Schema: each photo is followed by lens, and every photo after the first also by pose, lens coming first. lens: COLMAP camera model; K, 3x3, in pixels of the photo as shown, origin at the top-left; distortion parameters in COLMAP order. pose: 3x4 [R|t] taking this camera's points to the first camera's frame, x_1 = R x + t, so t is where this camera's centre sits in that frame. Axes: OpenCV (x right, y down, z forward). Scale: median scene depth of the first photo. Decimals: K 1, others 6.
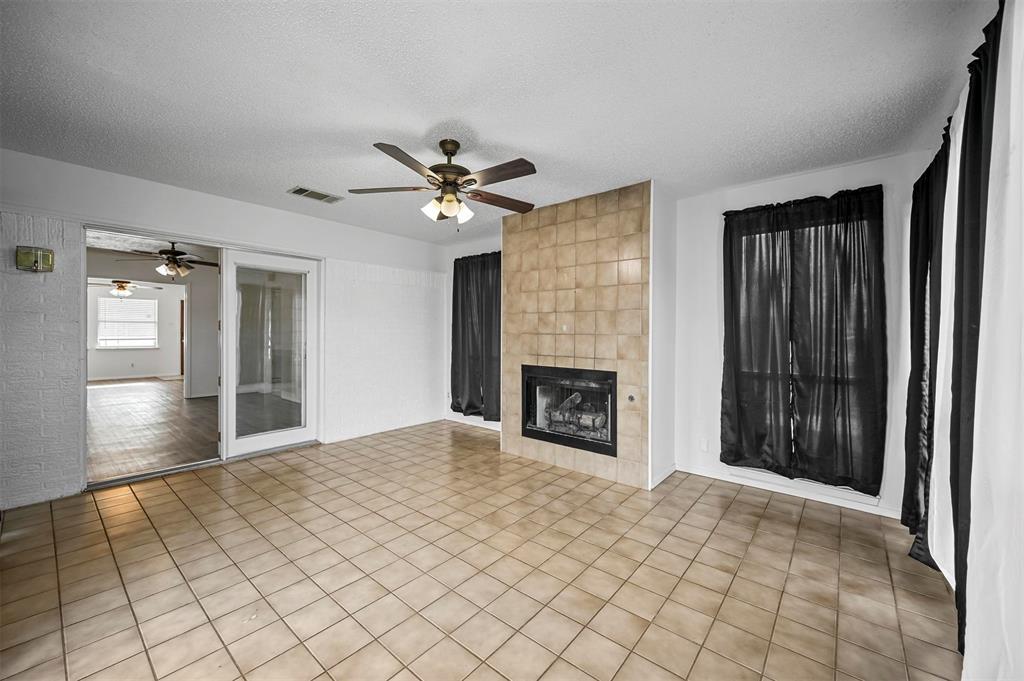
lens RADIAL K [[401.3, 0, 512.0], [0, 401.3, 340.5], [0, 0, 1]] dist [-0.002515, -0.000112]
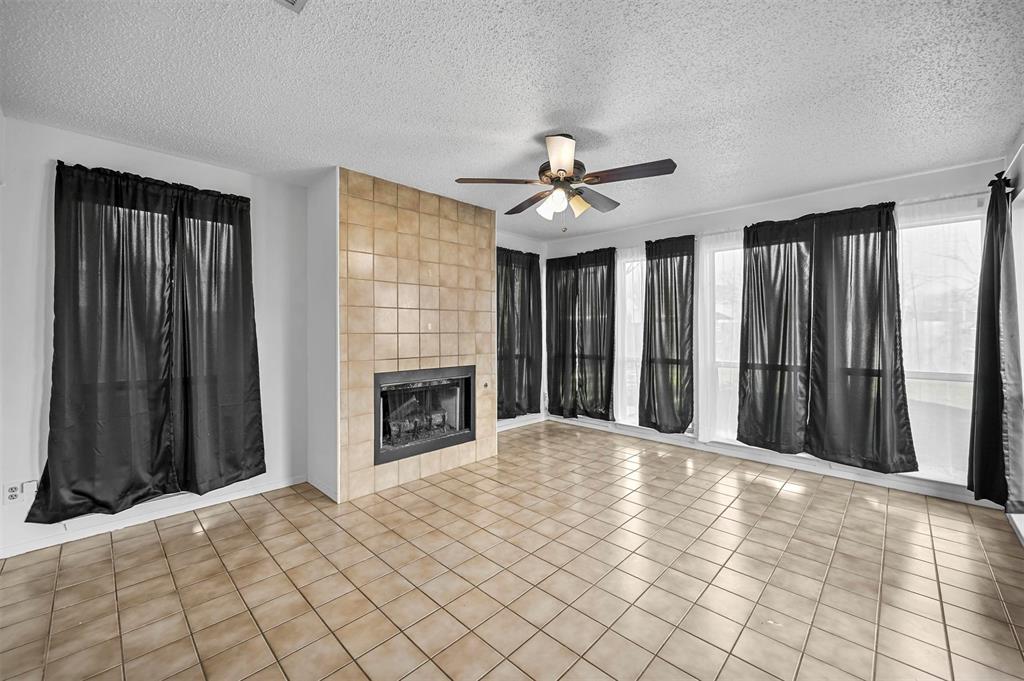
lens RADIAL K [[401.6, 0, 513.1], [0, 401.6, 332.6], [0, 0, 1]] dist [0.000413, -0.000122]
pose [[0.073493, -0.019397, 0.997107, -0.824714], [0.021296, 0.999613, 0.017876, -0.031146], [-0.997068, 0.019920, 0.073877, 0.763145]]
